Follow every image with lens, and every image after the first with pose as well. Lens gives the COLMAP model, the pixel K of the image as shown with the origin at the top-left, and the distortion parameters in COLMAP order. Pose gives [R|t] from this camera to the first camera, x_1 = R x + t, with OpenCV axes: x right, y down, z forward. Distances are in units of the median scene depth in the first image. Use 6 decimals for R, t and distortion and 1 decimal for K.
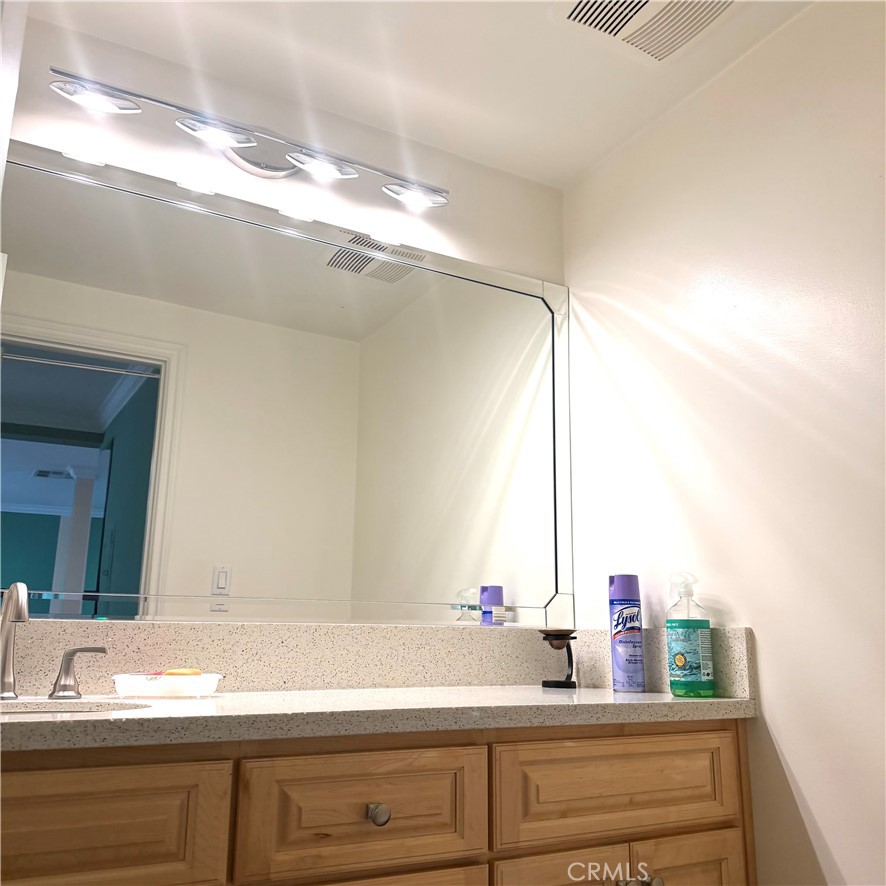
lens RADIAL K [[831.5, 0, 446.8], [0, 831.5, 438.9], [0, 0, 1]] dist [0.024309, 0.000000]
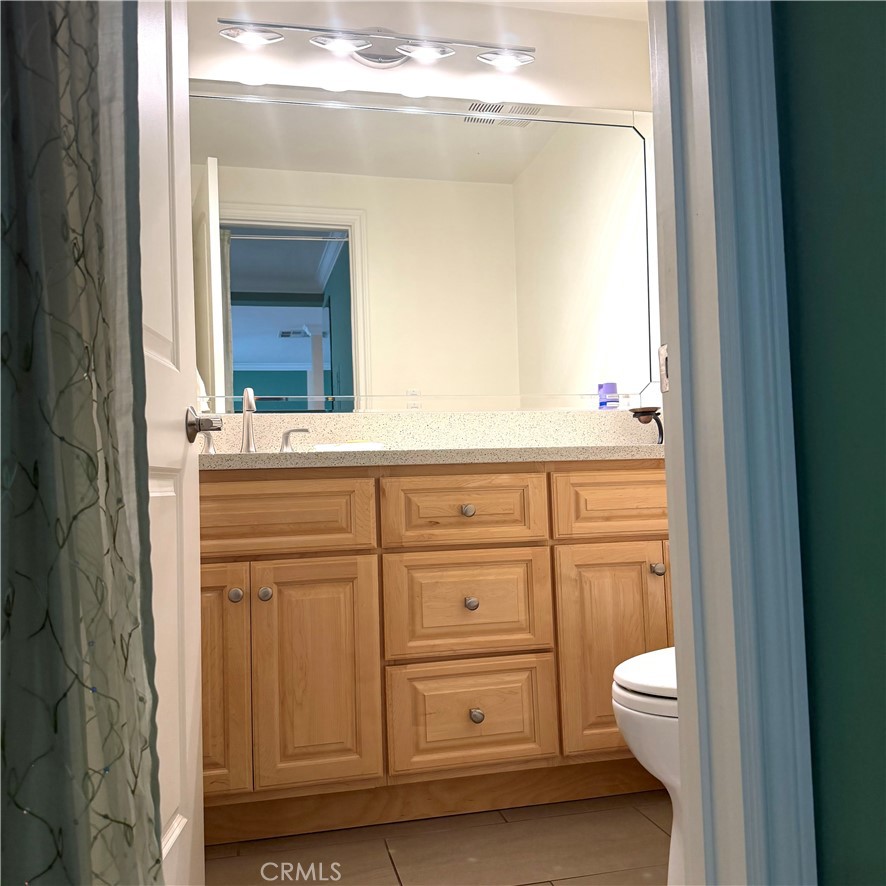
lens RADIAL K [[831.5, 0, 442.5], [0, 831.5, 447.7], [0, 0, 1]] dist [0.024309, 0.000000]
pose [[0.957468, -0.050594, -0.284070, 0.284821], [0.105813, 0.977486, 0.182550, 0.036452], [0.268439, -0.204844, 0.941265, -0.409499]]
